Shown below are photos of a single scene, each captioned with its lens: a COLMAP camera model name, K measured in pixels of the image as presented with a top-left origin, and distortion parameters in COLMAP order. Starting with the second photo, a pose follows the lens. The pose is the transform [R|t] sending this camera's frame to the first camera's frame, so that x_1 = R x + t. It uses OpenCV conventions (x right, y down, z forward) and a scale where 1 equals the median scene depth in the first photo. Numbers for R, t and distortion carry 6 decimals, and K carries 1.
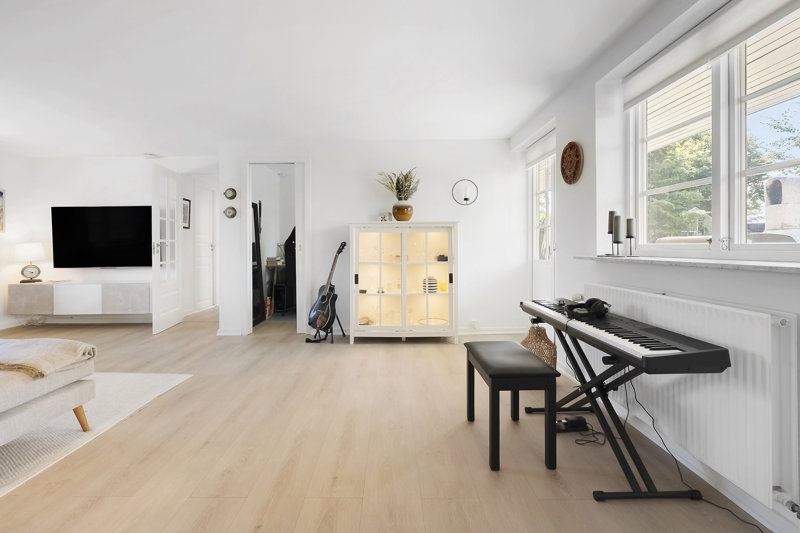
lens RADIAL K [[371.3, 0, 392.7], [0, 371.3, 246.7], [0, 0, 1]] dist [0.000165, -0.000056]
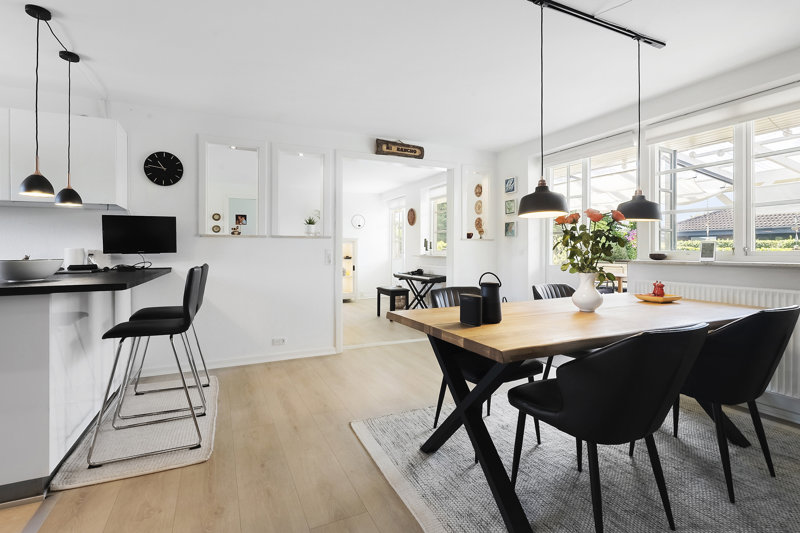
lens RADIAL K [[385.7, 0, 400.0], [0, 385.7, 250.1], [0, 0, 1]] dist [-0.035354, -0.000480]
pose [[0.908545, 0.003820, 0.417770, -0.751842], [-0.002311, 0.999989, -0.004117, 0.000368], [-0.417781, 0.002775, 0.908543, -1.475880]]
